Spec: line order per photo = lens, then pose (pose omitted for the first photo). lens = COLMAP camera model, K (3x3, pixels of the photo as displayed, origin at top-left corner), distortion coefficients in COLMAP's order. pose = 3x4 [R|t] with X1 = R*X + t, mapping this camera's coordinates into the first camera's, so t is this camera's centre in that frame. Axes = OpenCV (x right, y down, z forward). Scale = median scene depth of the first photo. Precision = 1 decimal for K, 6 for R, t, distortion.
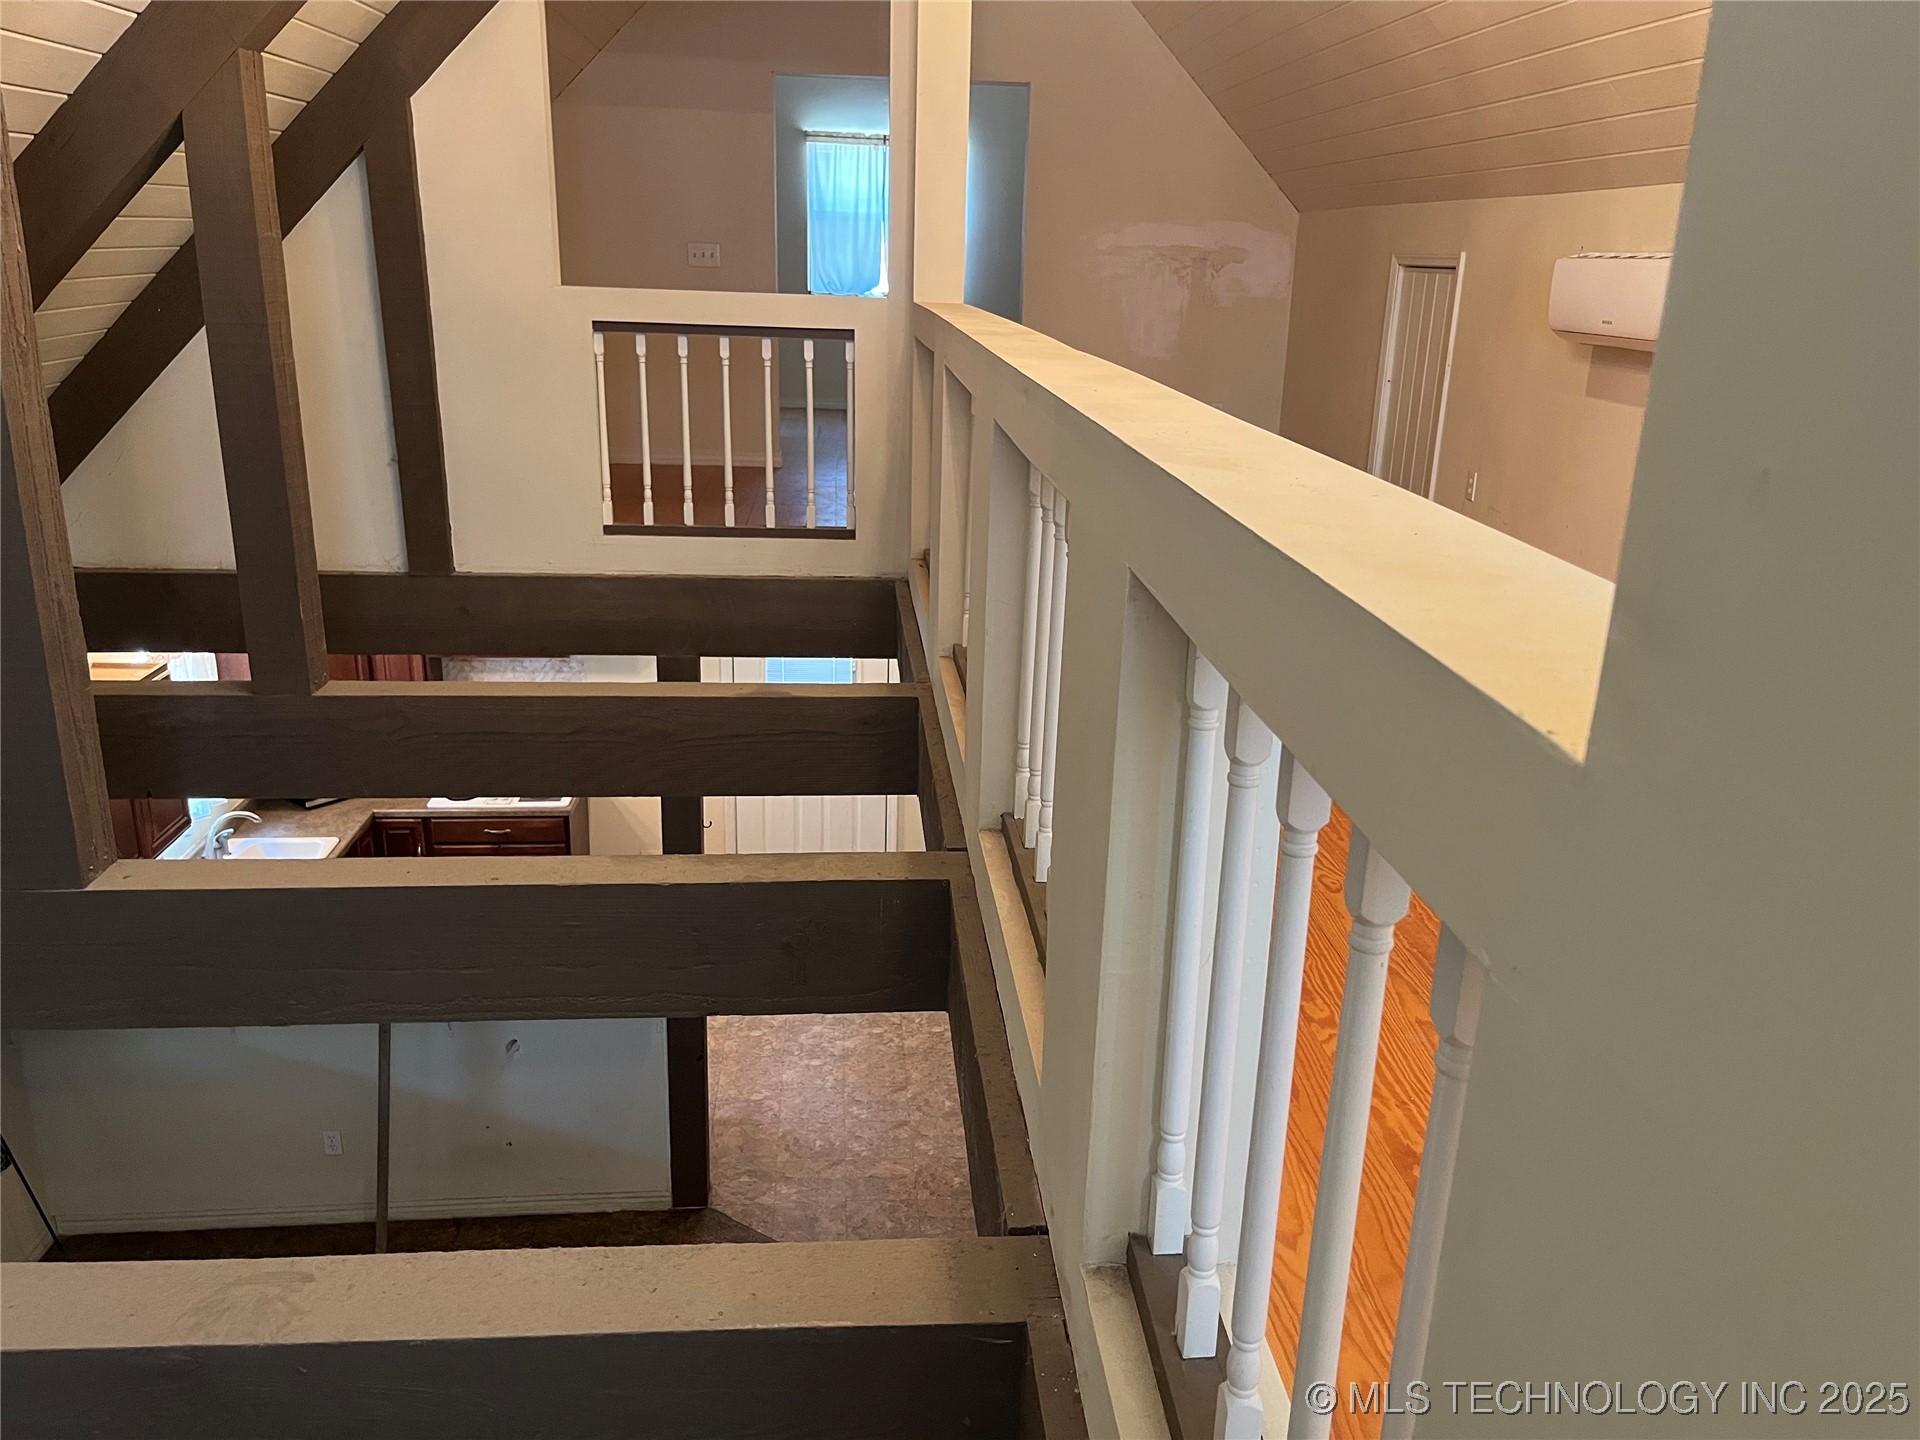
lens RADIAL K [[1458.6, 0, 973.4], [0, 1458.6, 745.3], [0, 0, 1]] dist [0.052860, -0.075771]
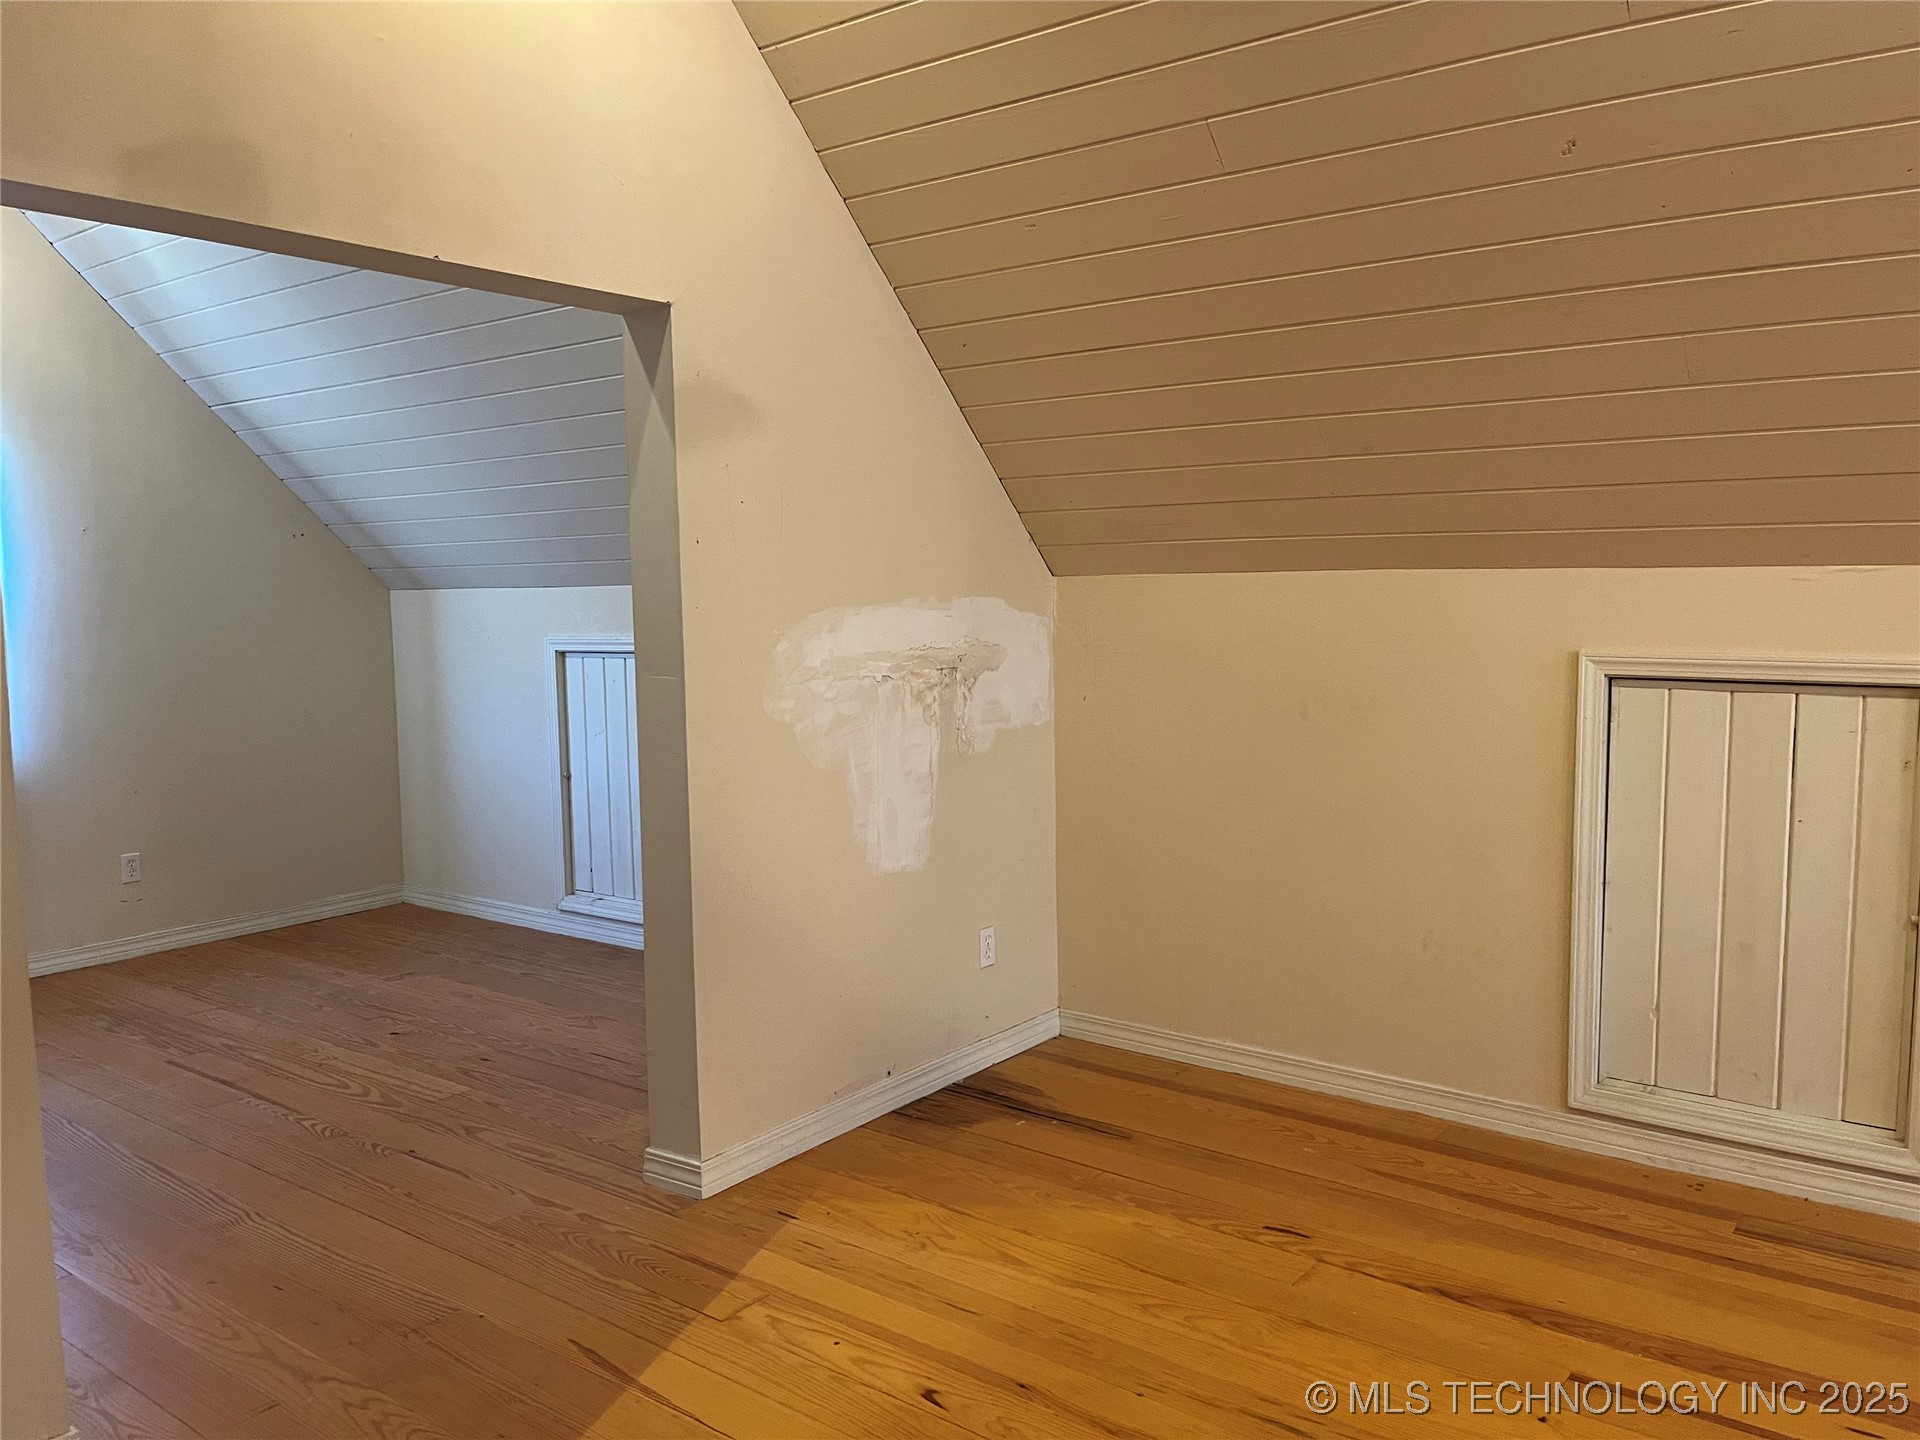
lens RADIAL K [[1458.6, 0, 952.4], [0, 1458.6, 725.2], [0, 0, 1]] dist [0.052860, -0.075771]
pose [[0.685714, -0.108837, 0.719688, -0.258102], [0.259612, 0.960297, -0.102132, -0.322840], [-0.679999, 0.256873, 0.686744, 0.812816]]
